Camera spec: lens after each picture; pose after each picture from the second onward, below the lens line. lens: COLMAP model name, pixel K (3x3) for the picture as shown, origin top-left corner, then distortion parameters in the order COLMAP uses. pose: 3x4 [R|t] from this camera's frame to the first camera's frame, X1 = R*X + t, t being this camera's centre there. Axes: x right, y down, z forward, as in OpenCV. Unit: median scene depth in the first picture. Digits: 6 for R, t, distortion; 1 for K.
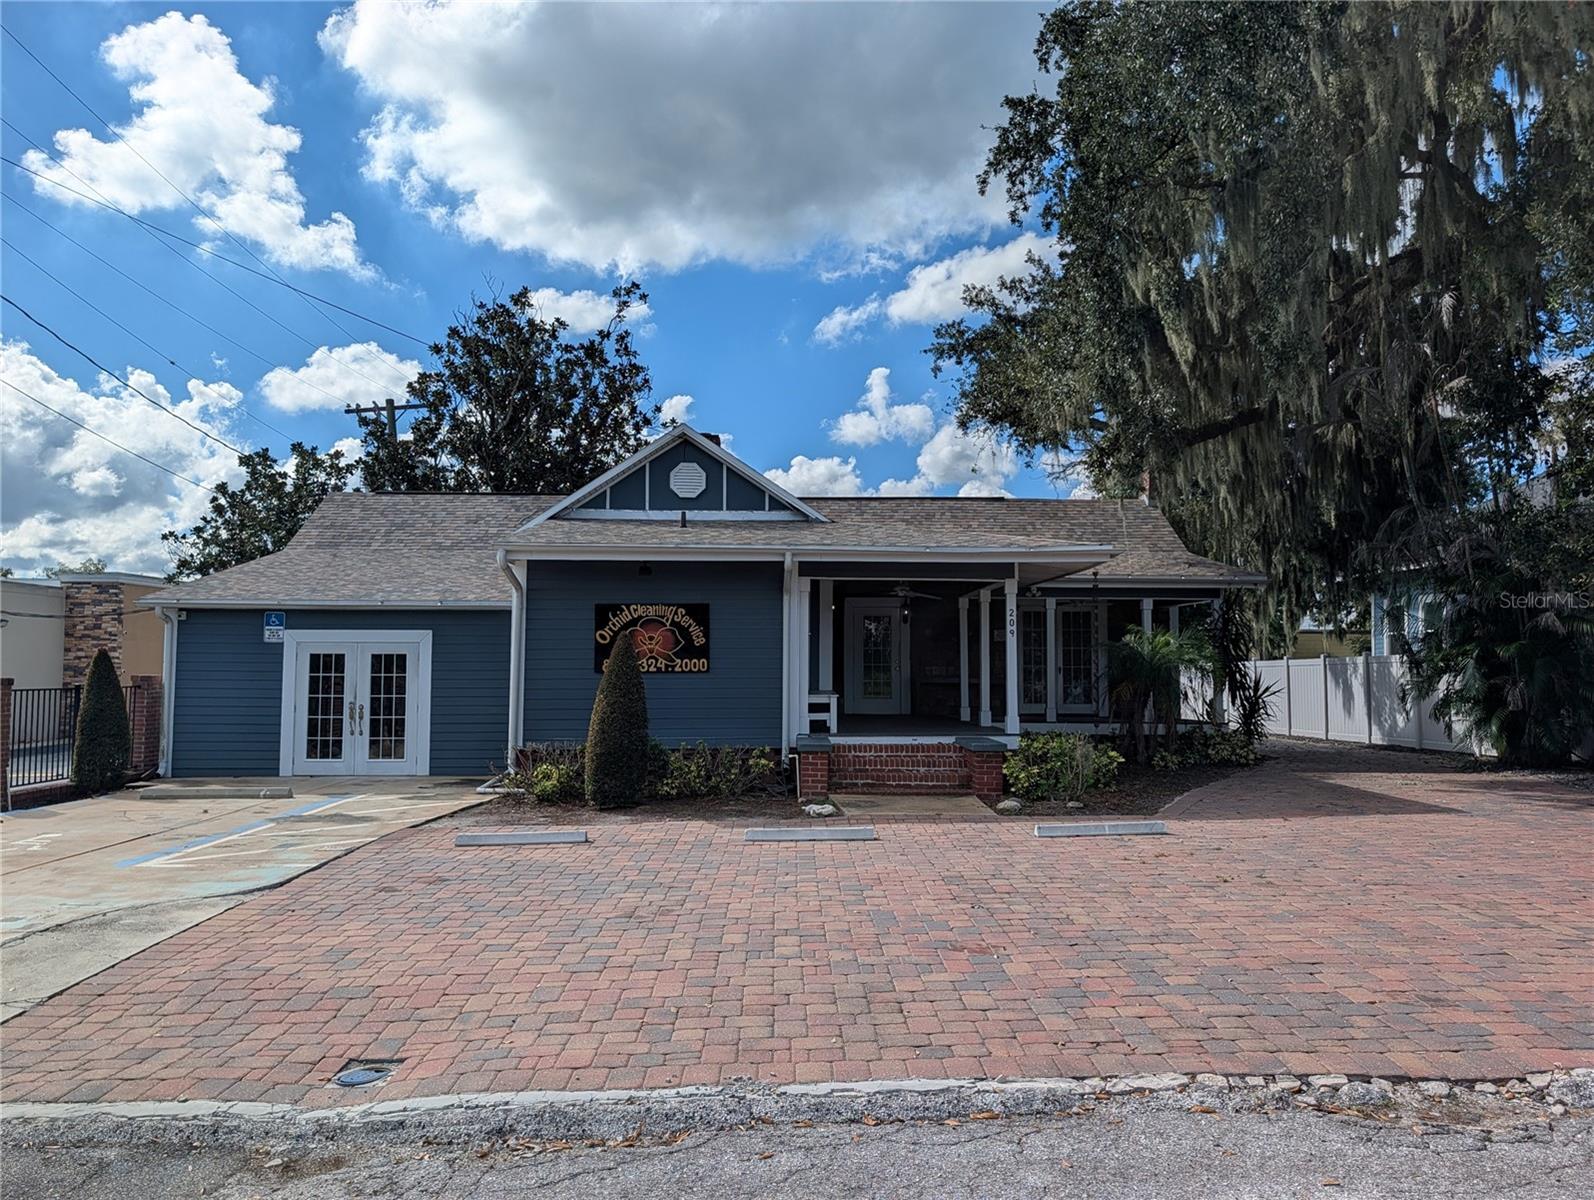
lens RADIAL K [[1196.9, 0, 797.0], [0, 1196.9, 600.0], [0, 0, 1]] dist [0.025191, -0.001443]
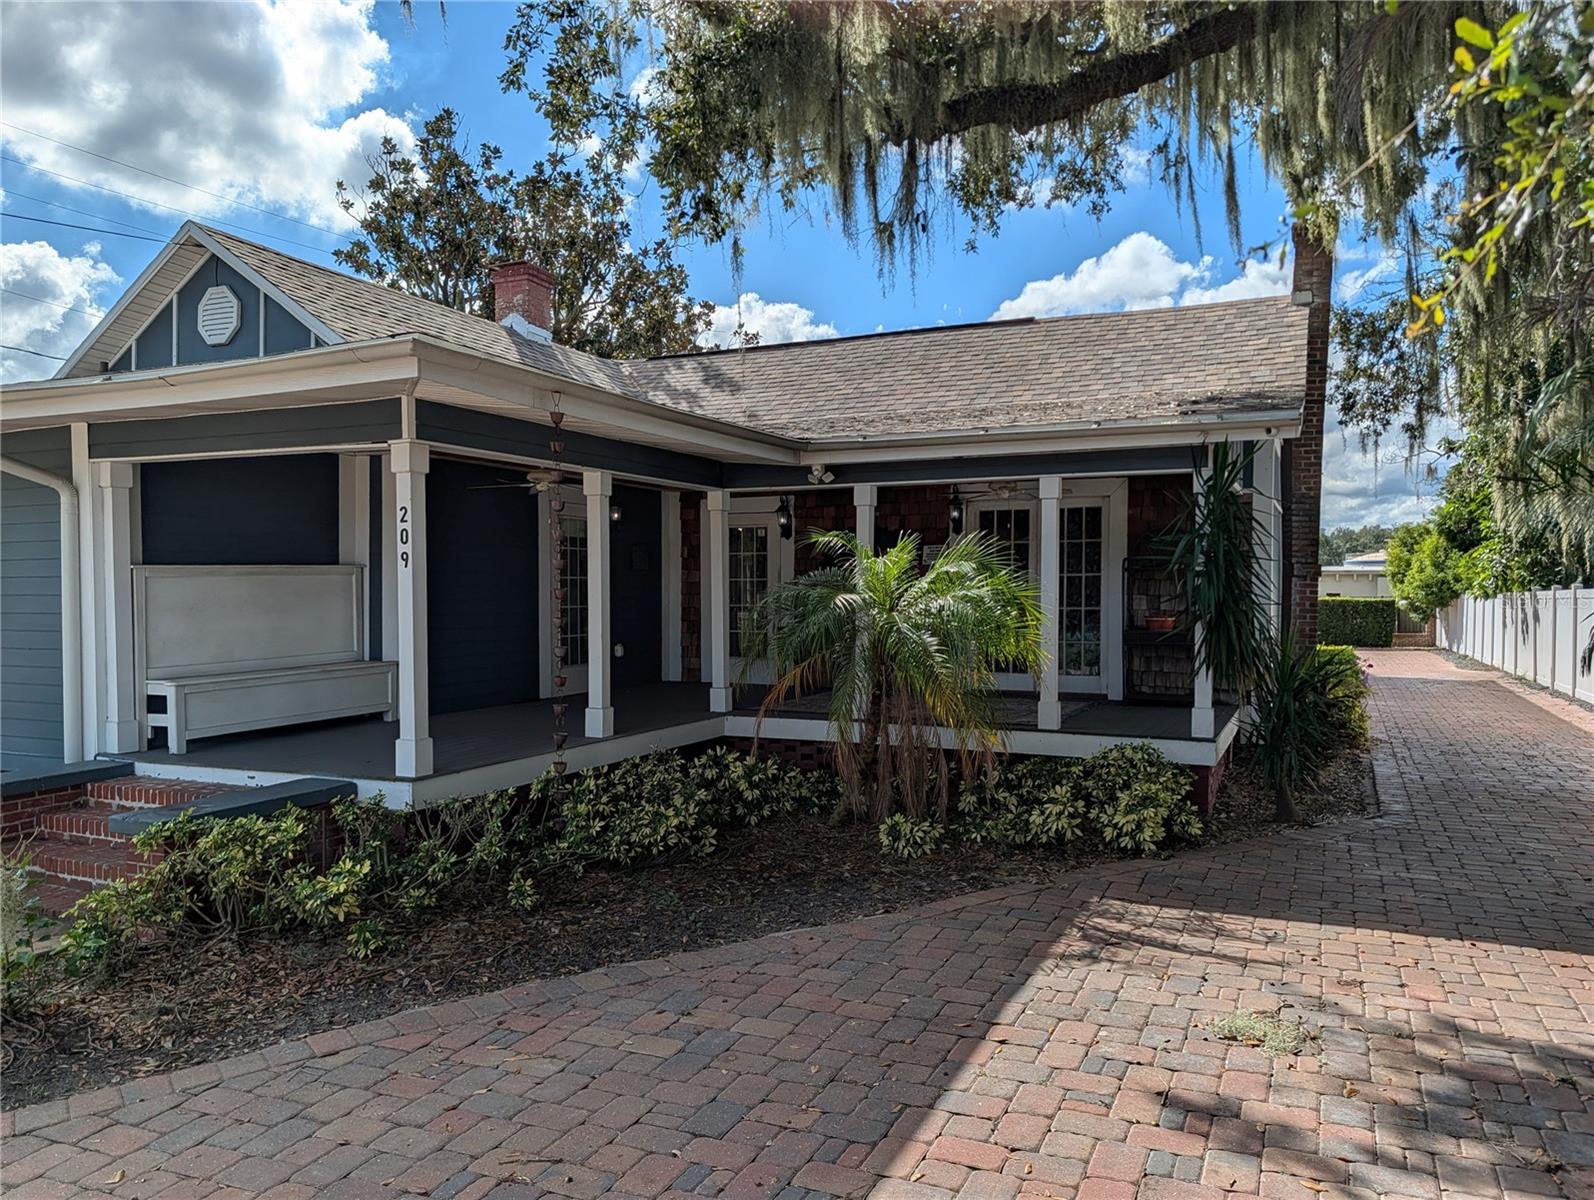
lens RADIAL K [[1196.9, 0, 797.0], [0, 1196.9, 600.0], [0, 0, 1]] dist [0.025191, -0.001443]
pose [[0.897440, -0.001809, -0.441132, 0.459514], [0.033002, 0.997465, 0.063049, 0.017032], [0.439900, -0.071141, 0.895225, 0.577503]]
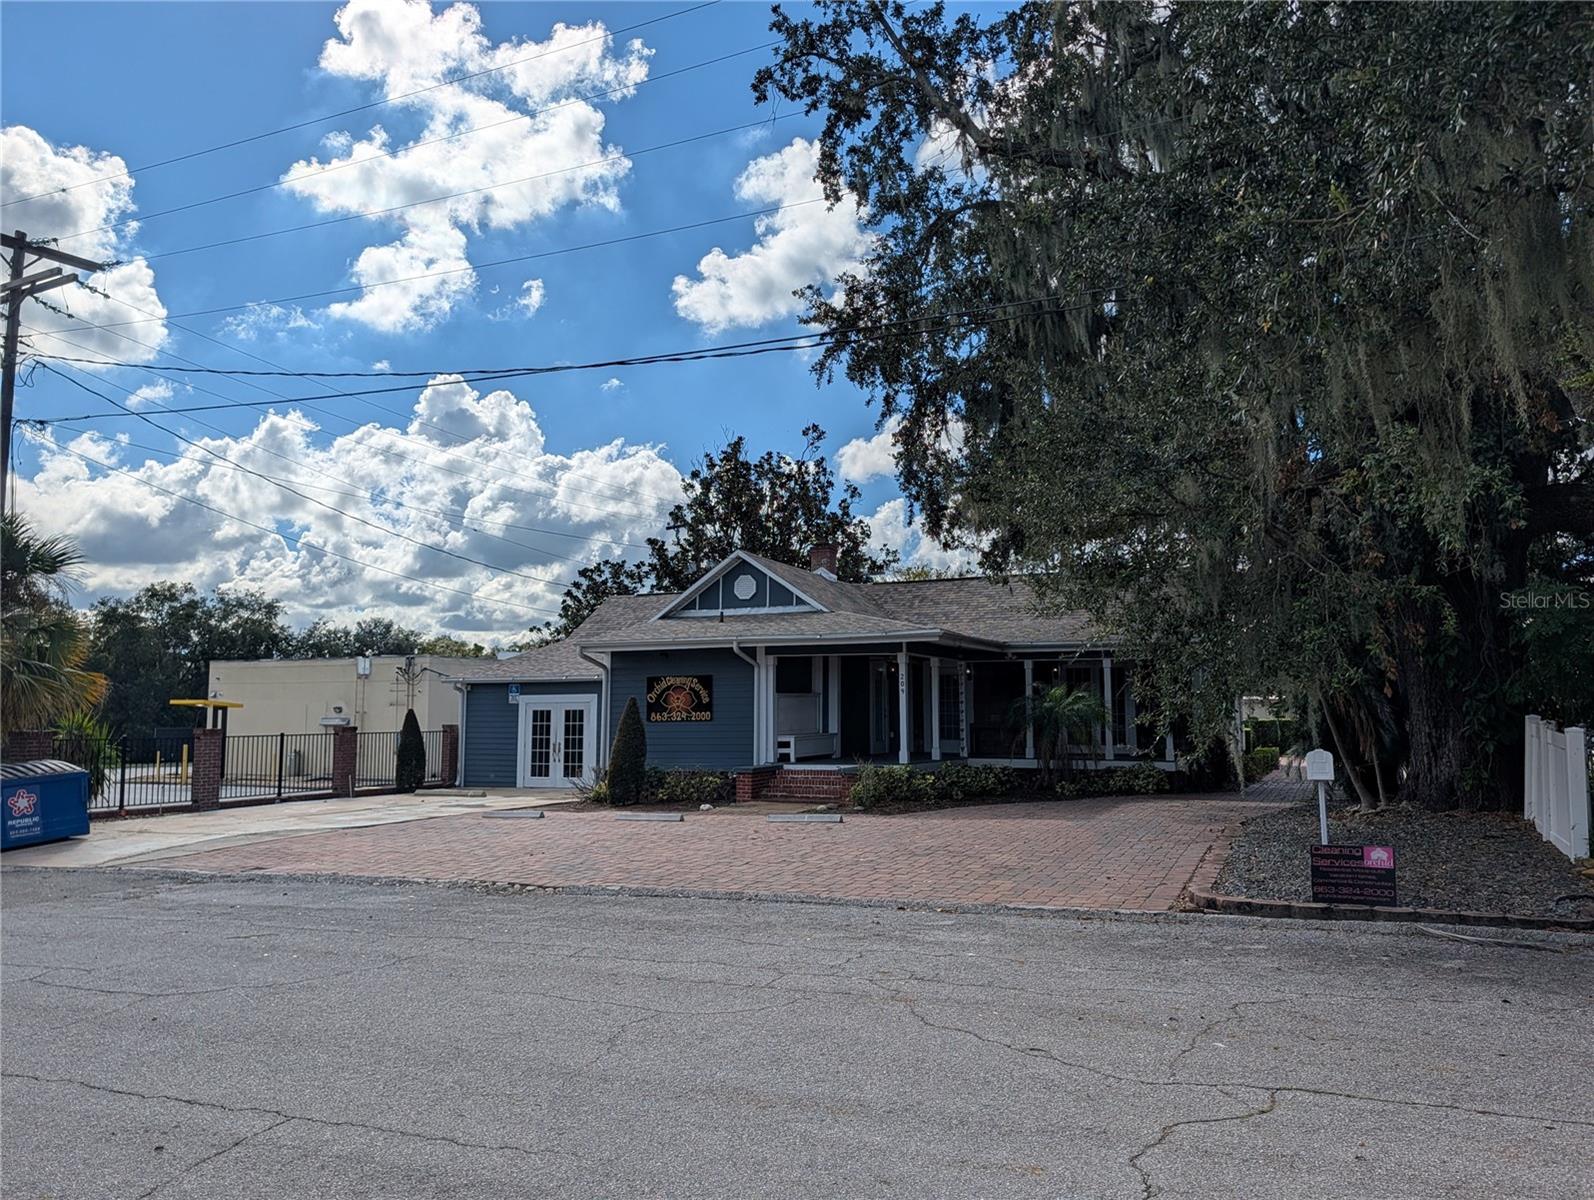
lens RADIAL K [[1196.9, 0, 797.0], [0, 1196.9, 600.0], [0, 0, 1]] dist [0.025191, -0.001443]
pose [[0.902112, -0.049082, -0.428701, 0.595669], [0.032086, 0.998389, -0.046788, -0.015315], [0.430307, 0.028453, 0.902234, -0.280600]]
